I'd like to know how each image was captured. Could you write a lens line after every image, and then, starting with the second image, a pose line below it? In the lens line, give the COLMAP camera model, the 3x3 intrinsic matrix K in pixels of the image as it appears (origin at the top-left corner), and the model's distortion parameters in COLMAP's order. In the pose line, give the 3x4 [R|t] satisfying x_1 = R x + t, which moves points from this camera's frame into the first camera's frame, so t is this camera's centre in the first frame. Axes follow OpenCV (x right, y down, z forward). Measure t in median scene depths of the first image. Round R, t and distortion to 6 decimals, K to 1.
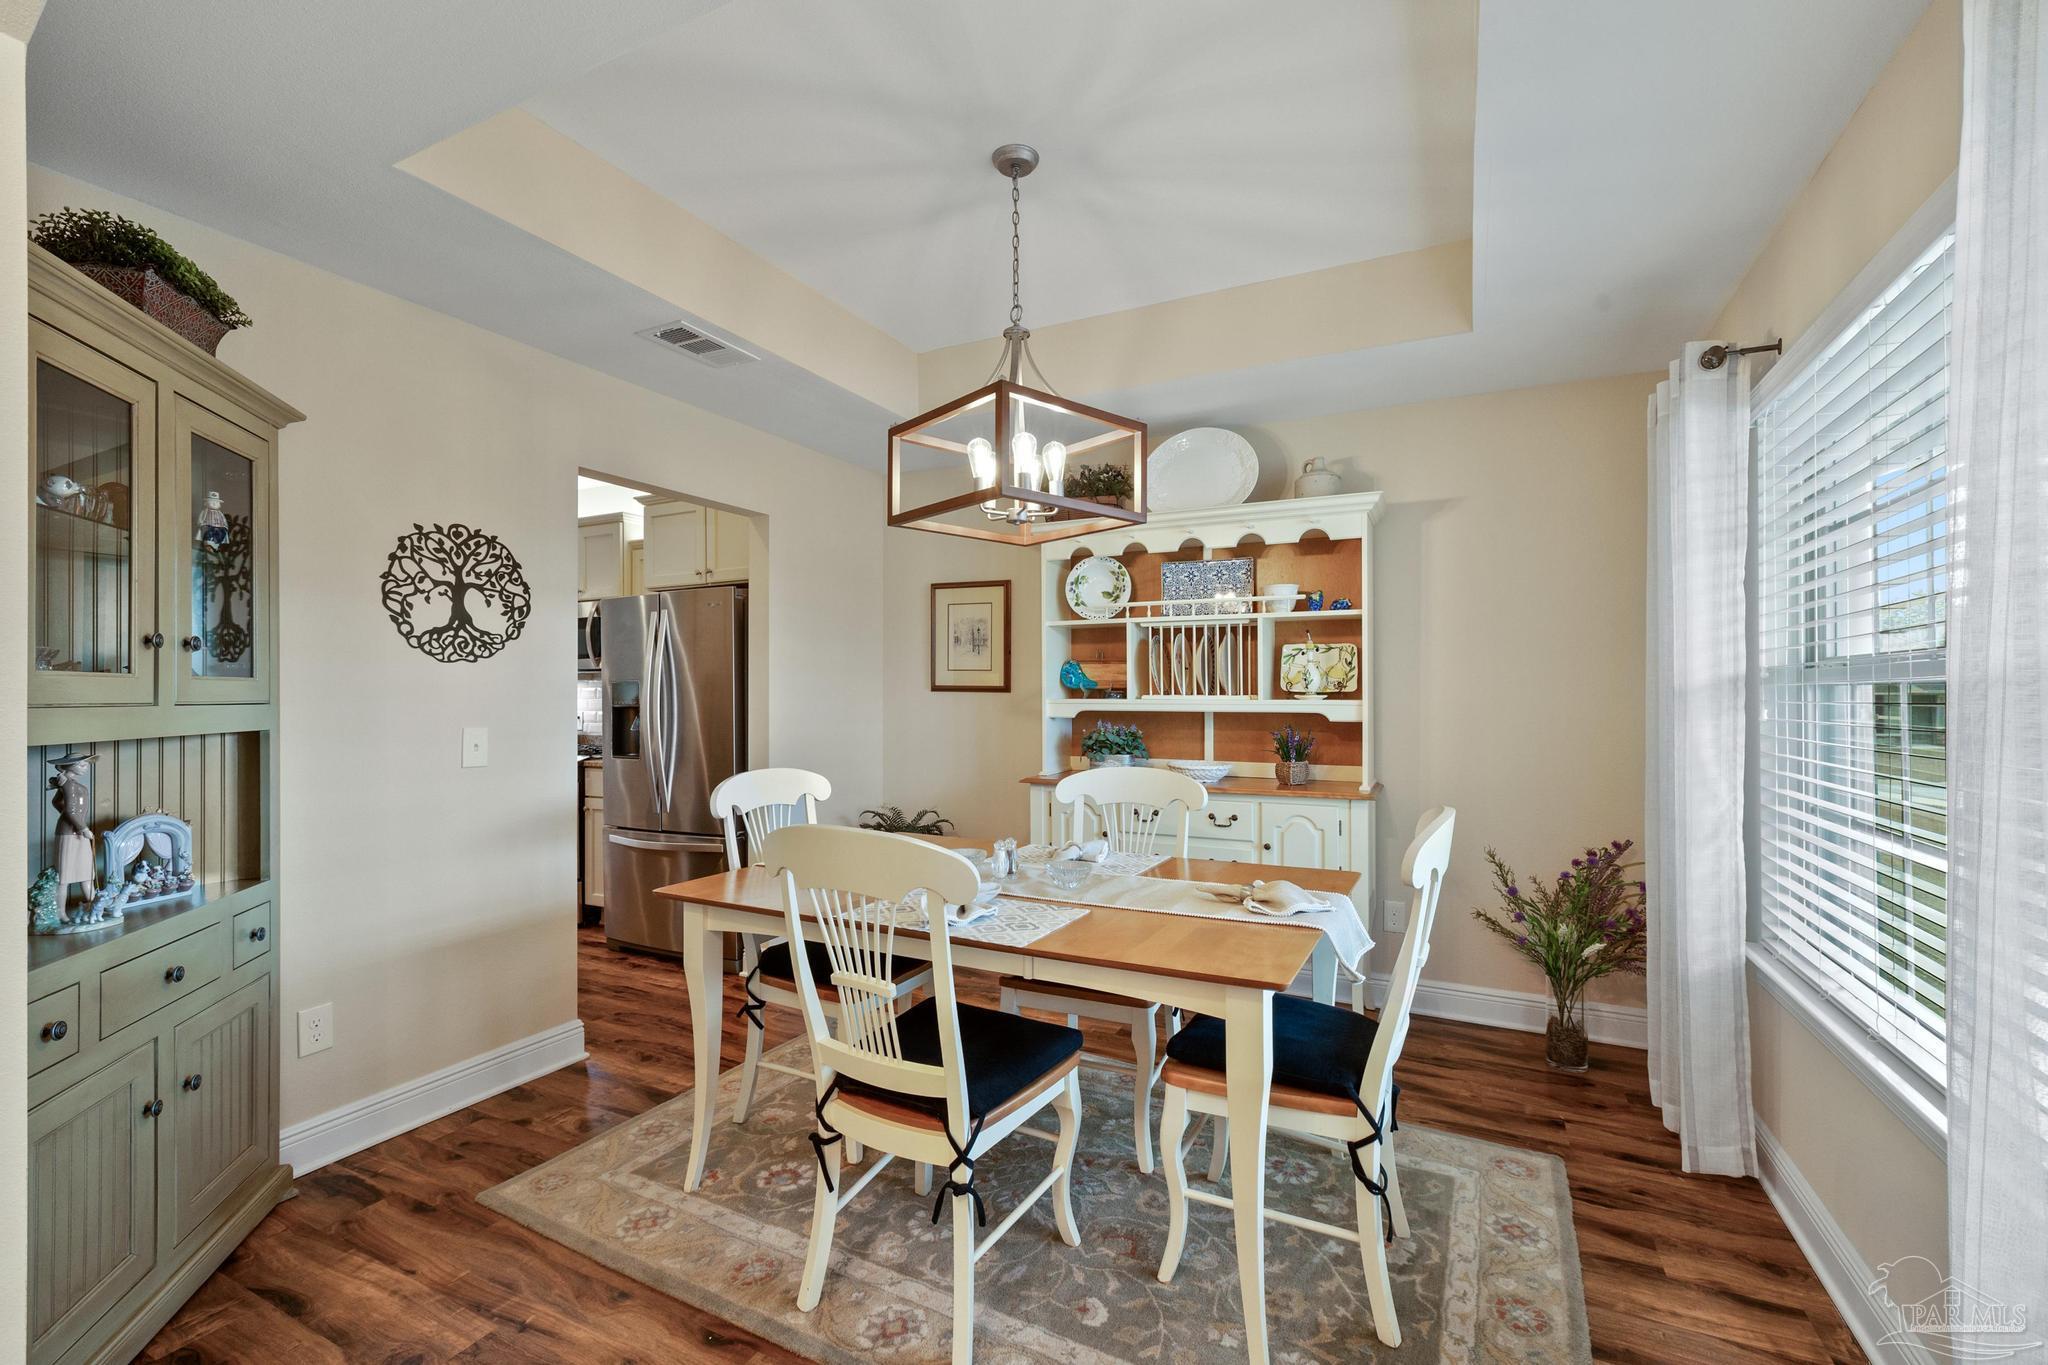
lens RADIAL K [[871.1, 0, 1020.7], [0, 871.1, 690.1], [0, 0, 1]] dist [0.002328, -0.000190]
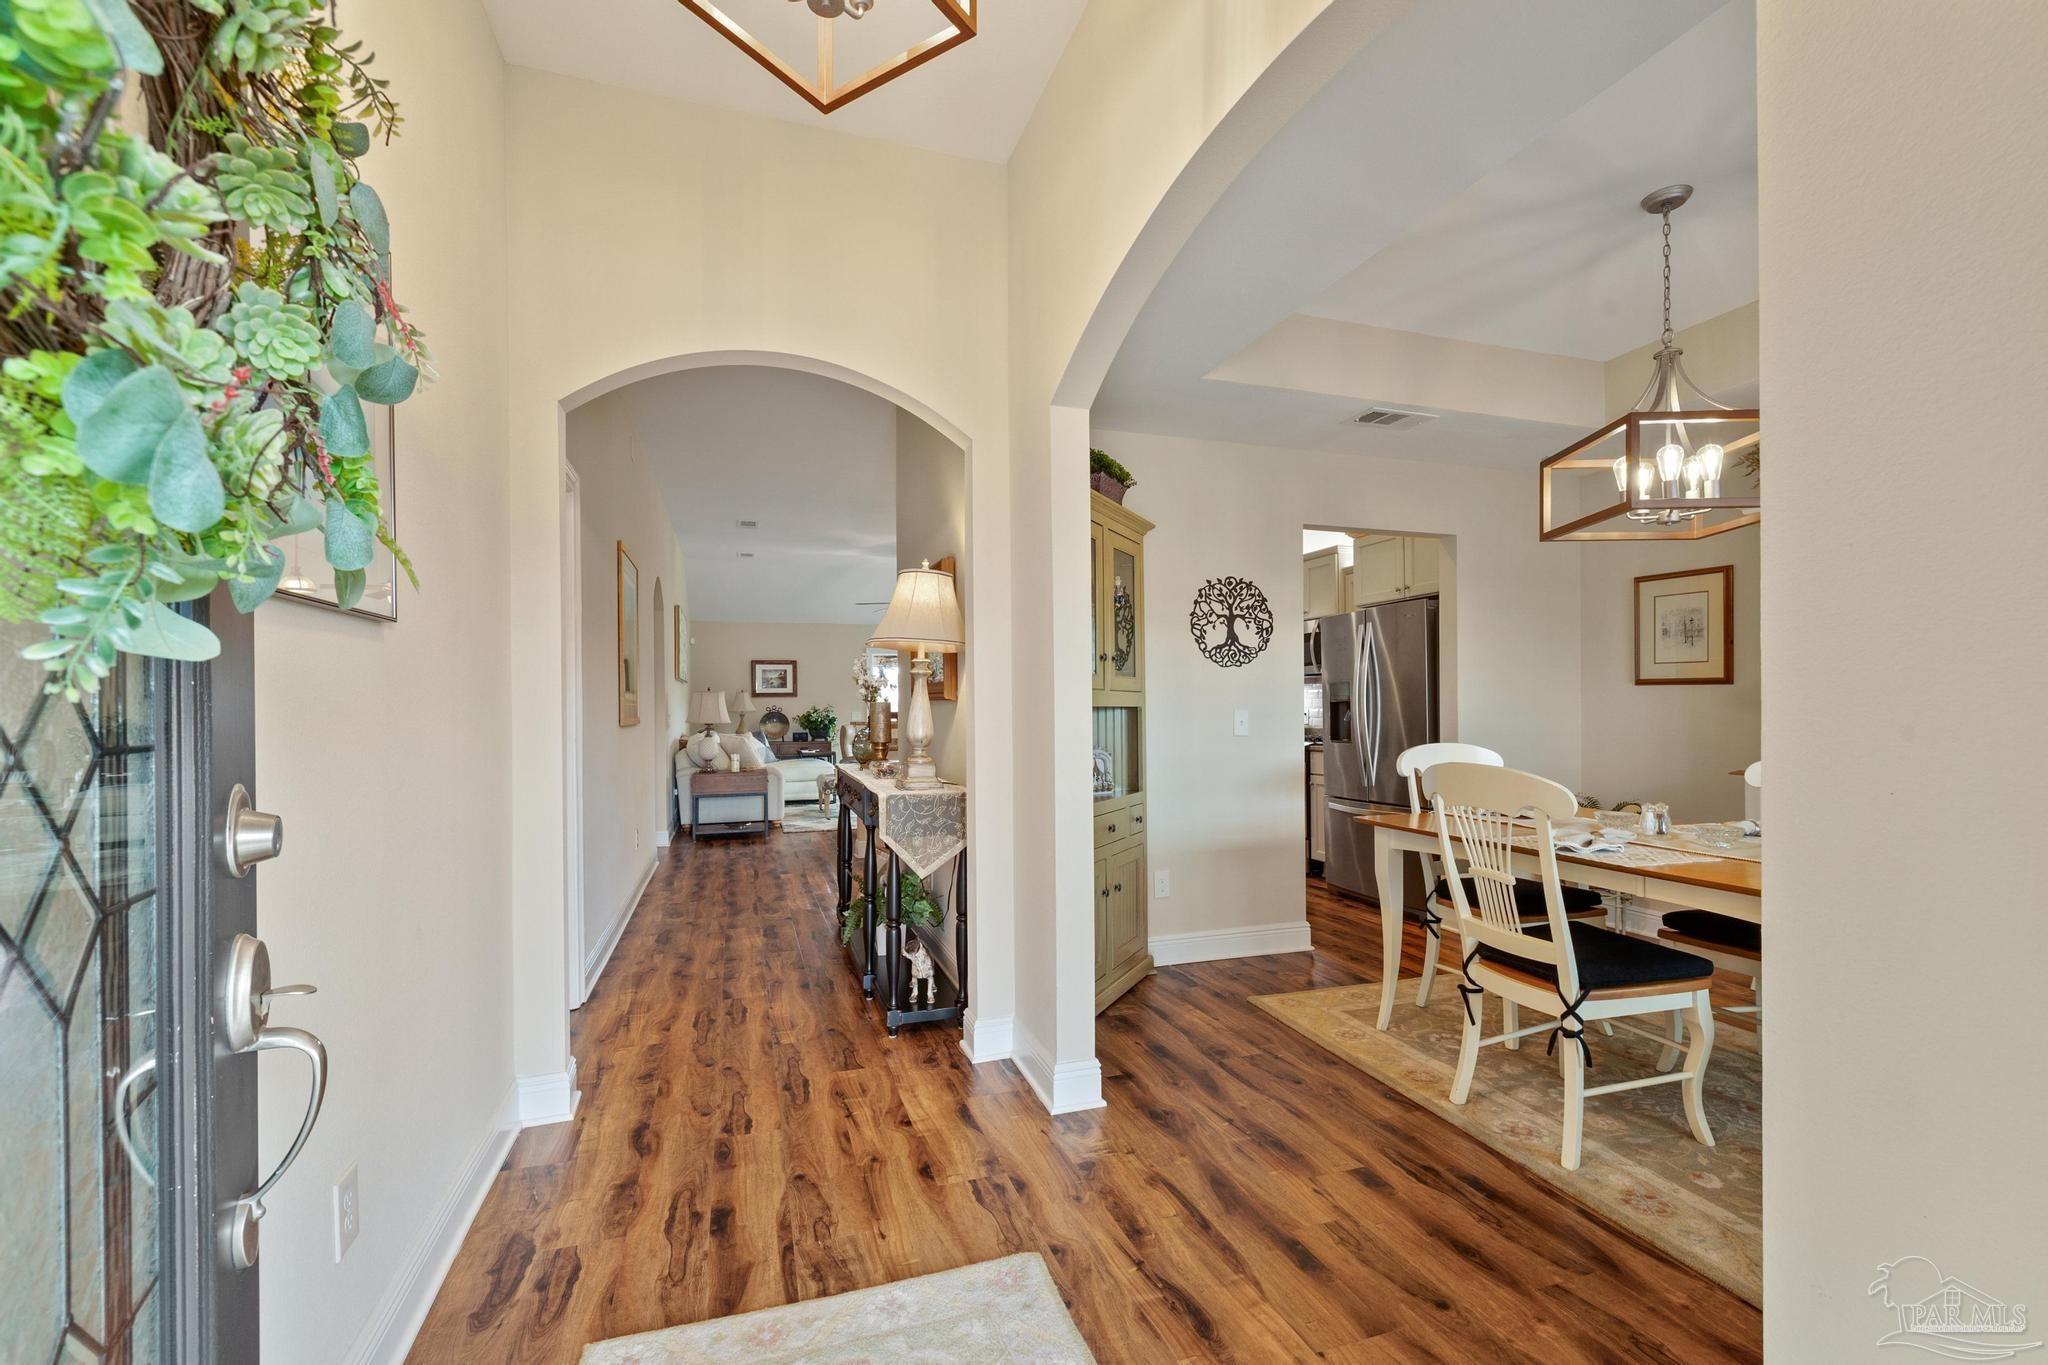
lens RADIAL K [[871.1, 0, 1031.3], [0, 871.1, 700.1], [0, 0, 1]] dist [0.002328, -0.000190]
pose [[0.714721, -0.008144, -0.699362, 0.176651], [0.007077, 0.999965, -0.004412, 0.031457], [0.699374, -0.001796, 0.714754, -0.344508]]
